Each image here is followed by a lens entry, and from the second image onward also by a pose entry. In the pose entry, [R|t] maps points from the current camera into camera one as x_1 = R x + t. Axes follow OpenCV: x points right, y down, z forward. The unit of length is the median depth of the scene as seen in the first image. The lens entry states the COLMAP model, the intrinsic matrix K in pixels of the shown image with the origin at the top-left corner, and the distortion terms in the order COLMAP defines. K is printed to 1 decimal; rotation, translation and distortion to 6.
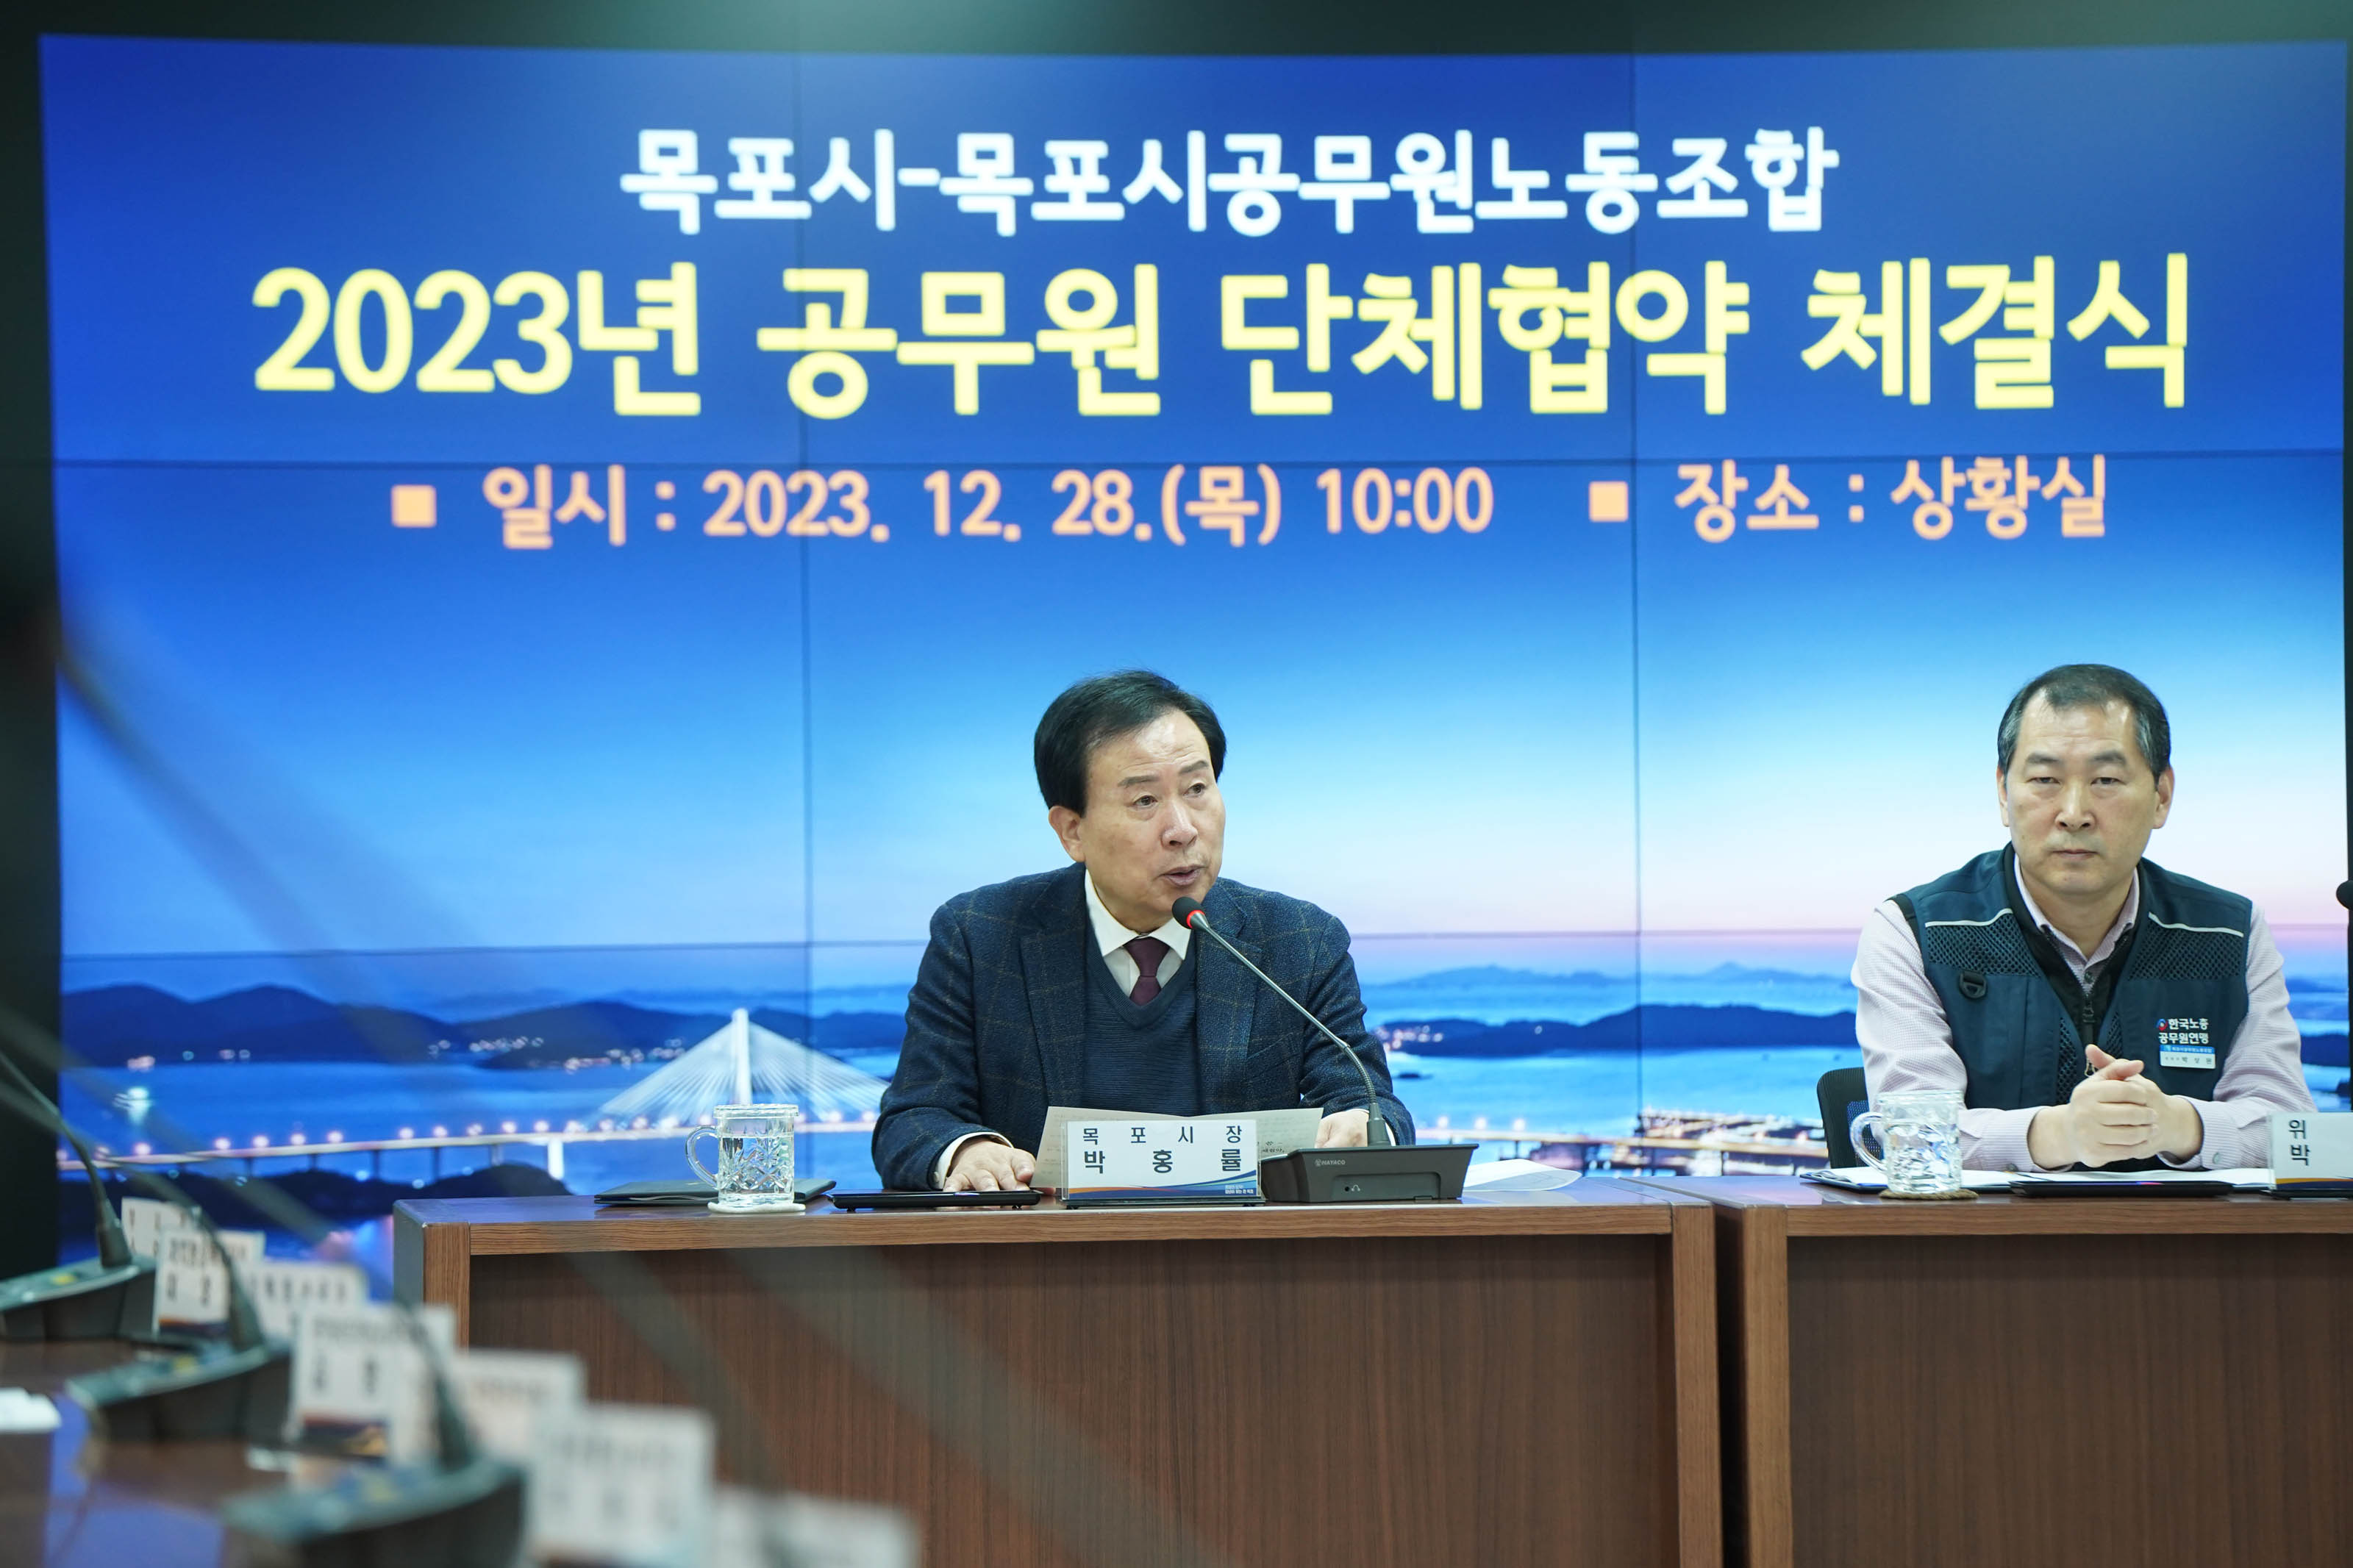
lens RADIAL K [[9839.0, 0, 1196.5], [0, 9839.0, 782.8], [0, 0, 1]] dist [1.964231, 0.000000]
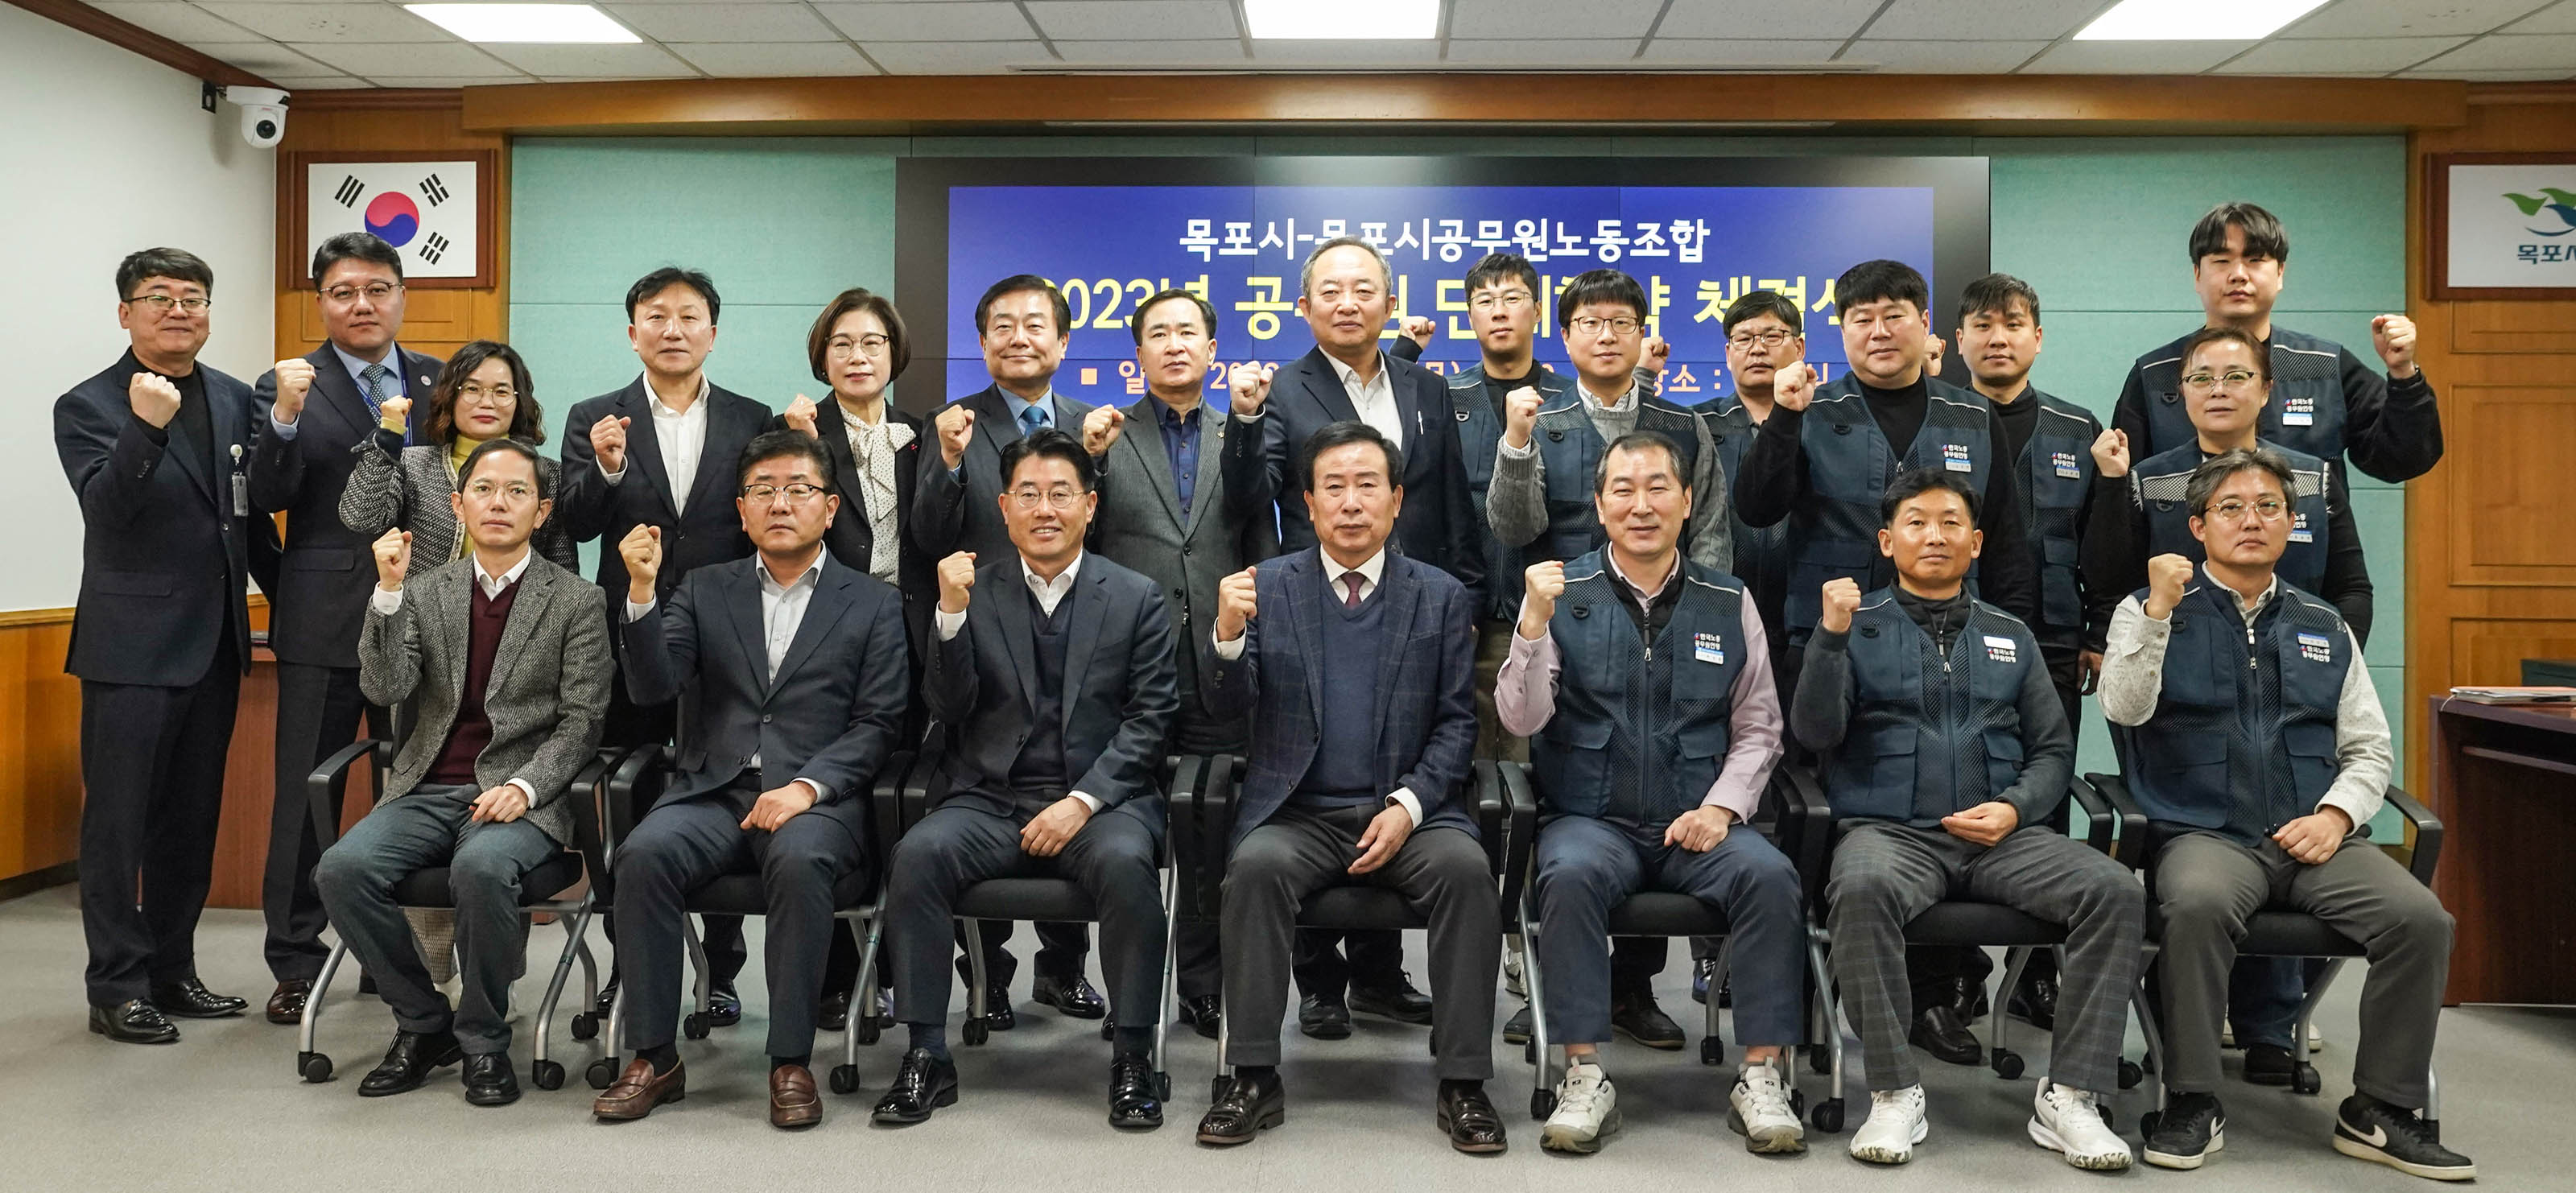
lens RADIAL K [[2321.5, 0, 1290.1], [0, 2321.5, 515.5], [0, 0, 1]] dist [-0.011003, -0.005092]
pose [[0.973520, 0.018826, -0.227823, 0.094081], [-0.018808, 0.999821, 0.002254, 0.003282], [0.227825, 0.002090, 0.973700, 0.464709]]
